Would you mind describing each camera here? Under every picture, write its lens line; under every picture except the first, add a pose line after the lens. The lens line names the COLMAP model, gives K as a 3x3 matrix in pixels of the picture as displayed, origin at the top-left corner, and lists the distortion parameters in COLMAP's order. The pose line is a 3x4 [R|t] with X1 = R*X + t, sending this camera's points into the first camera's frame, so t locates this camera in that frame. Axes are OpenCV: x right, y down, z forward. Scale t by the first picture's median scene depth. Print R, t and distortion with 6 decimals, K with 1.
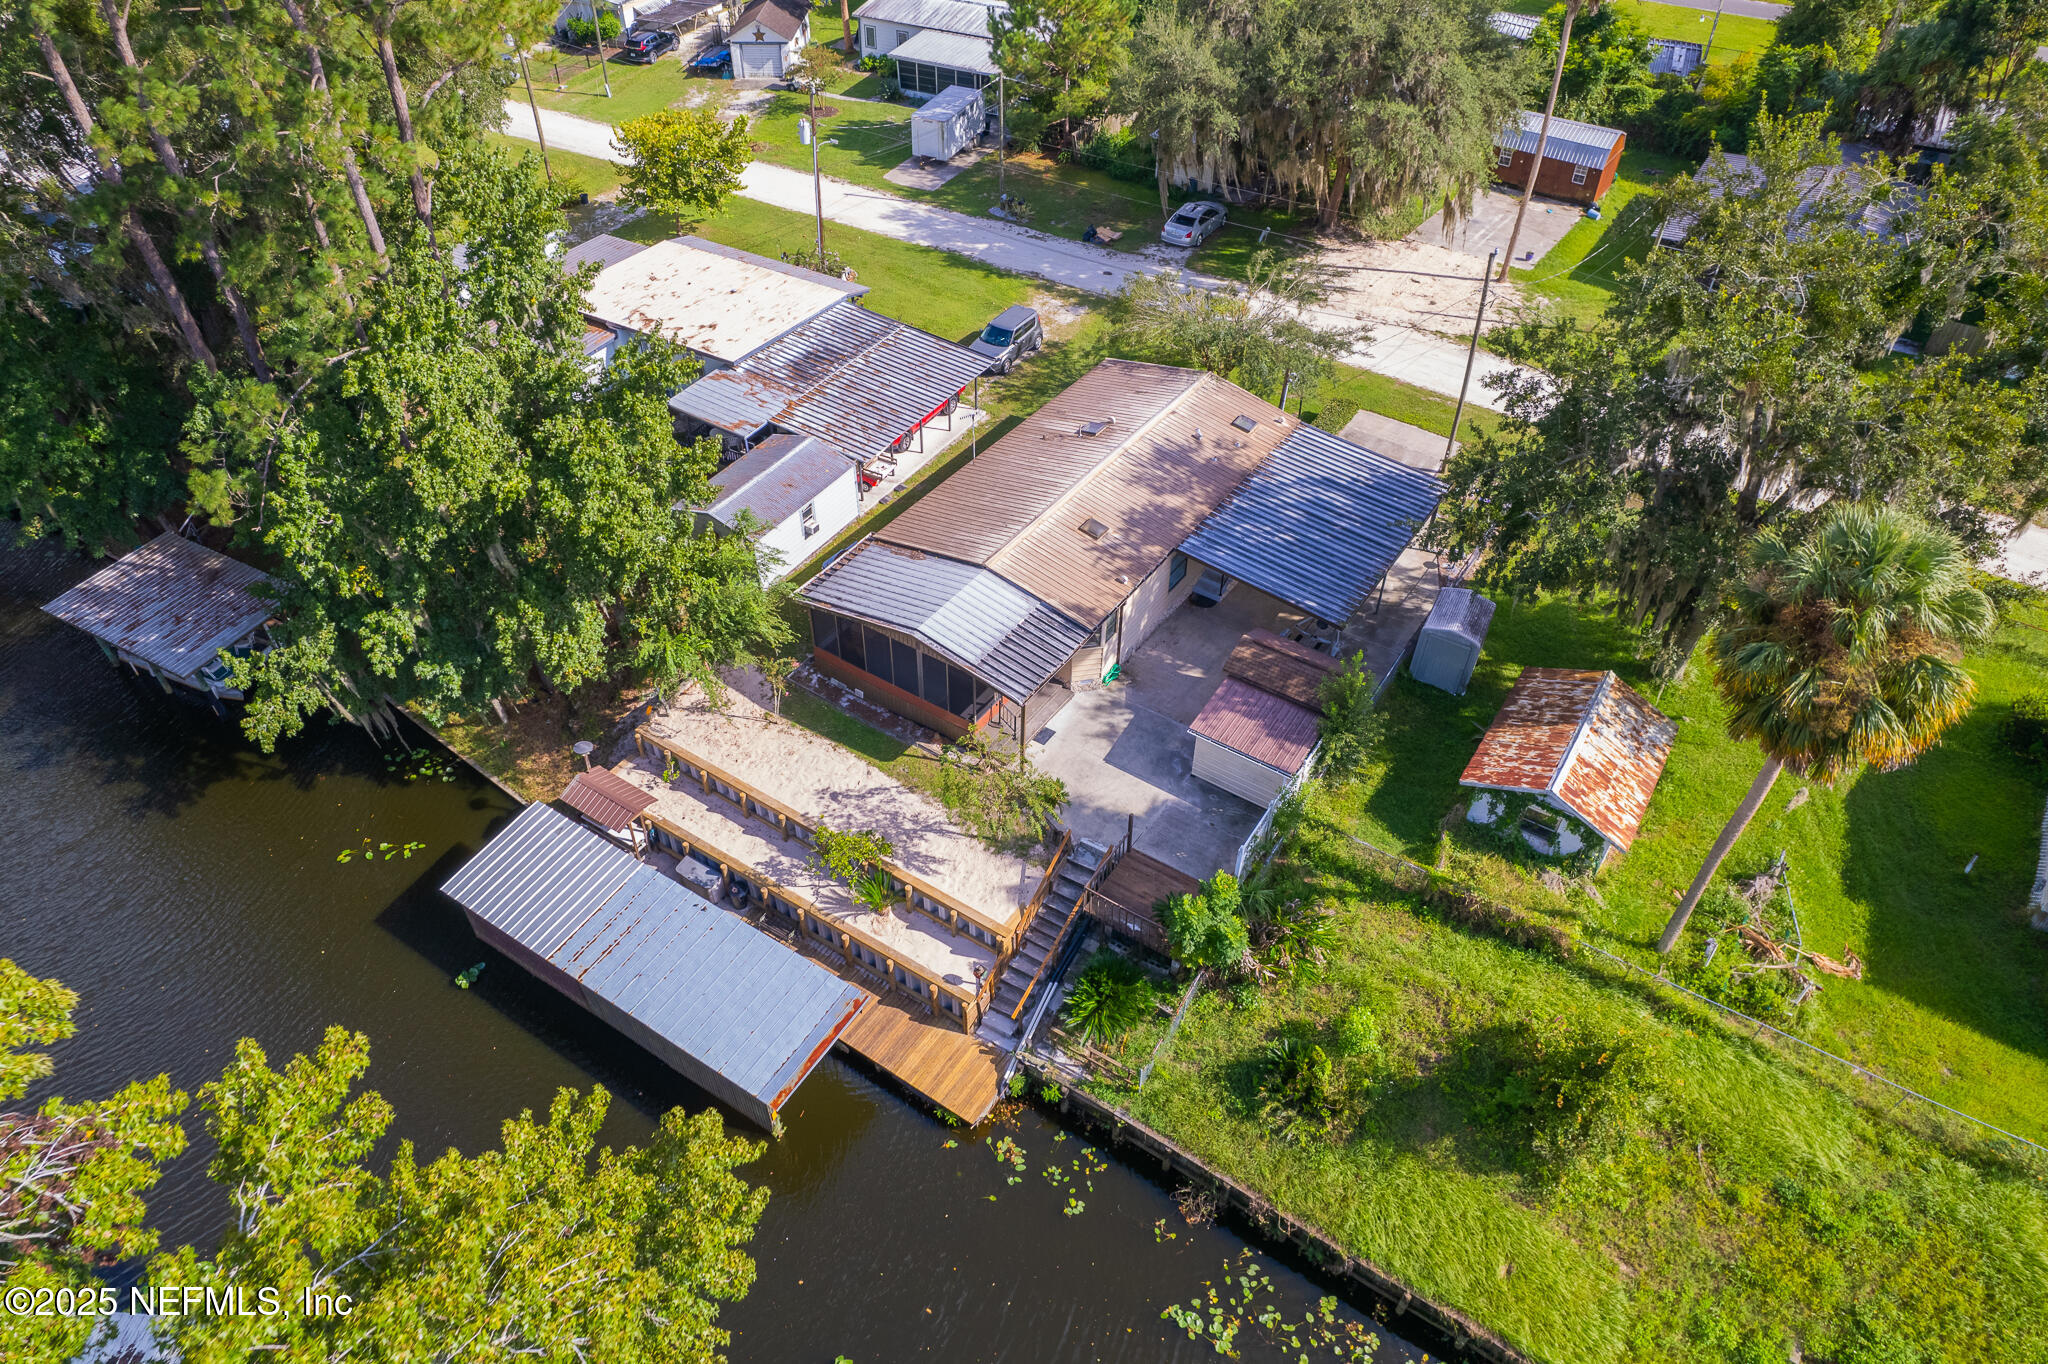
lens RADIAL K [[1365.5, 0, 1018.3], [0, 1365.5, 655.2], [0, 0, 1]] dist [-0.049171, 0.000372]
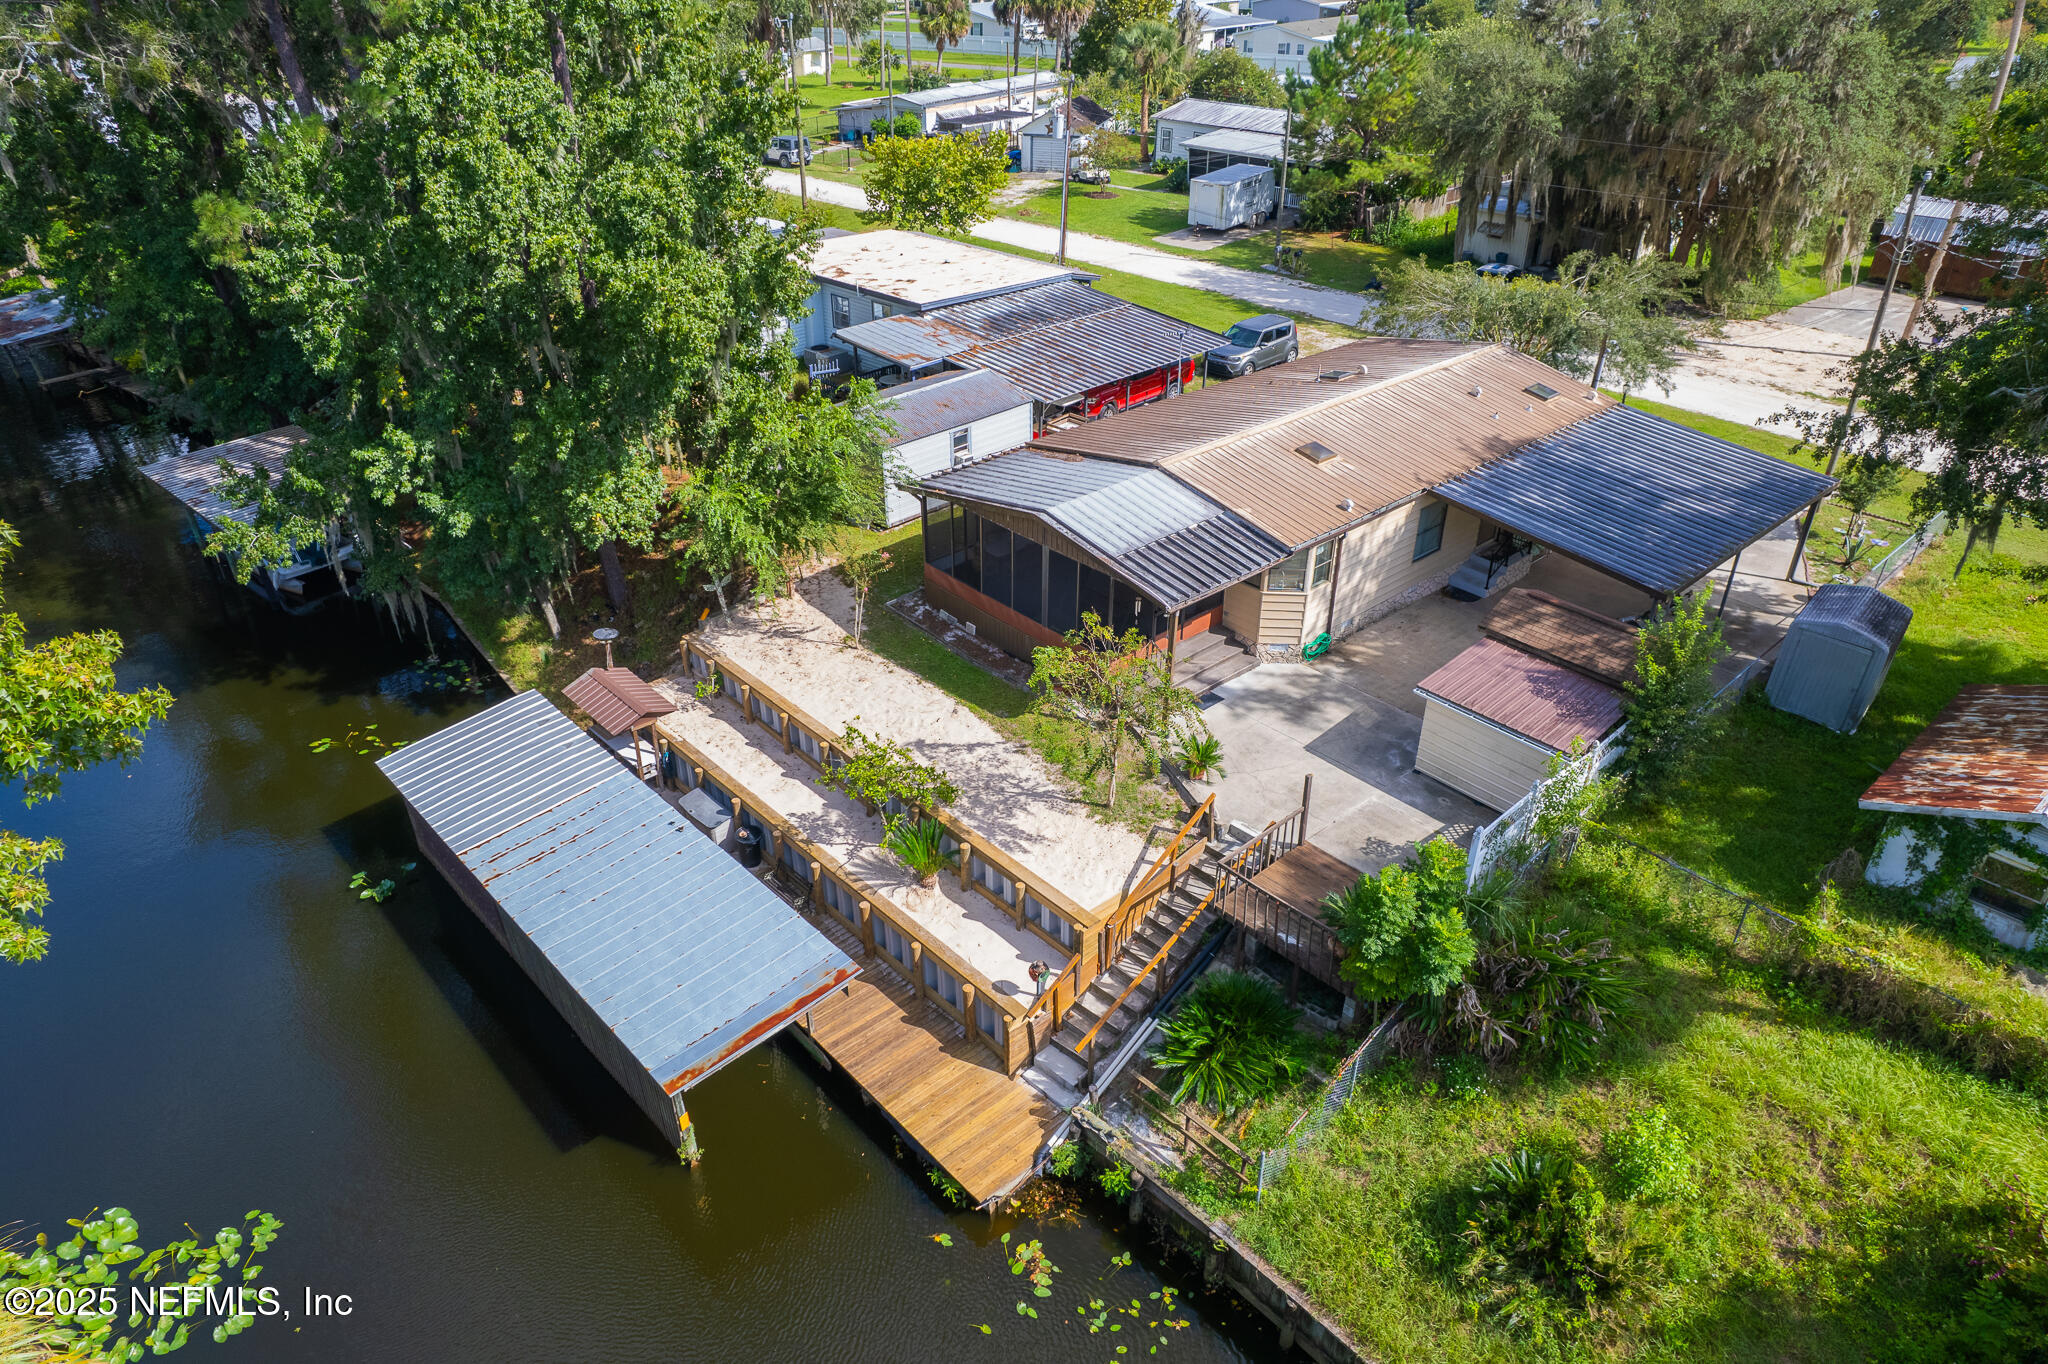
lens RADIAL K [[1325.3, 0, 1024.0], [0, 1325.3, 682.0], [0, 0, 1]] dist [-0.076899, 0.074023]
pose [[0.969781, 0.121073, -0.211815, 0.078417], [-0.159269, 0.971833, -0.173707, 0.203460], [0.184818, 0.202193, 0.961749, 0.359810]]
